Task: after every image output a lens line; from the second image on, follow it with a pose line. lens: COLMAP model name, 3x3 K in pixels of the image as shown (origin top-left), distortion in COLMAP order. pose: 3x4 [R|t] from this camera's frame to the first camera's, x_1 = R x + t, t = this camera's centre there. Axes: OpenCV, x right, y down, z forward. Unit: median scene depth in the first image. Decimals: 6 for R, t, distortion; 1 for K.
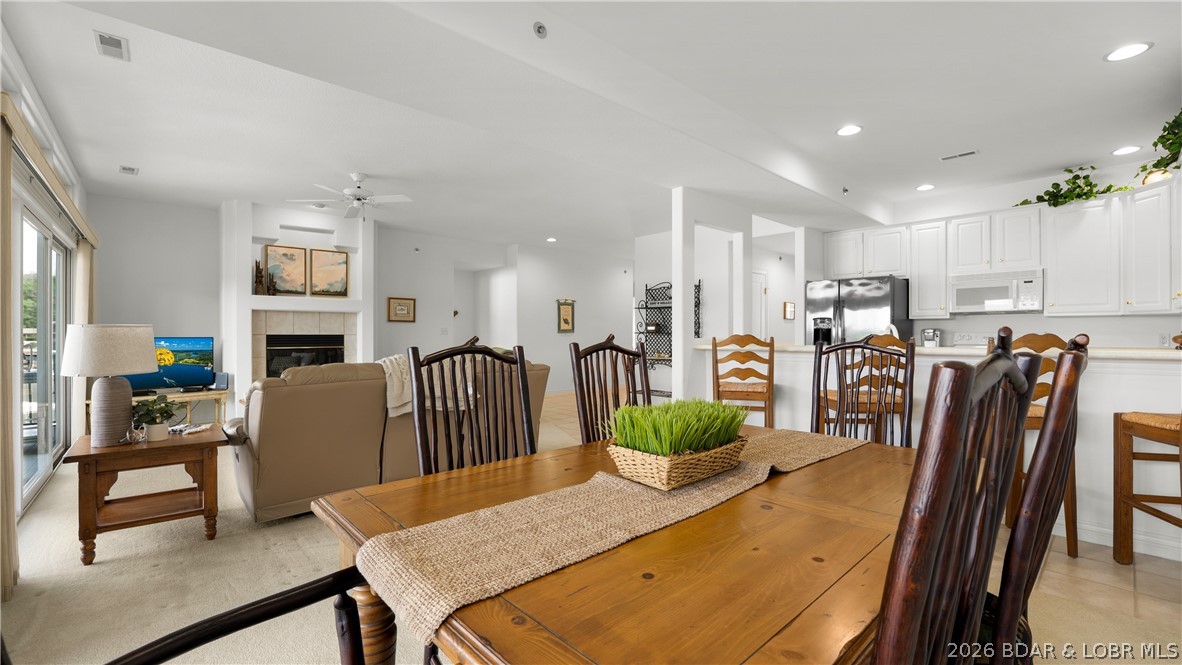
lens RADIAL K [[498.7, 0, 586.3], [0, 498.7, 334.3], [0, 0, 1]] dist [-0.026916, 0.005066]
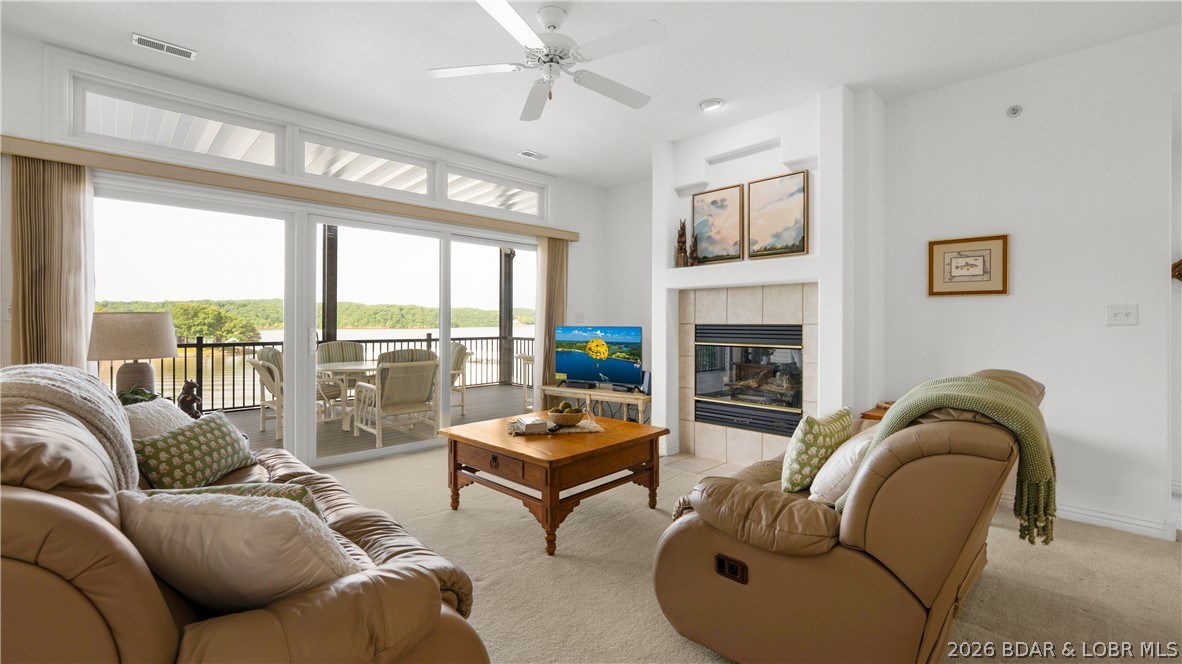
lens RADIAL K [[506.0, 0, 582.4], [0, 506.0, 324.8], [0, 0, 1]] dist [-0.016326, -0.000122]
pose [[0.057010, -0.000024, -0.998374, 0.051861], [-0.000923, 1.000000, -0.000077, 0.001703], [0.998373, 0.000926, 0.057010, 0.838158]]
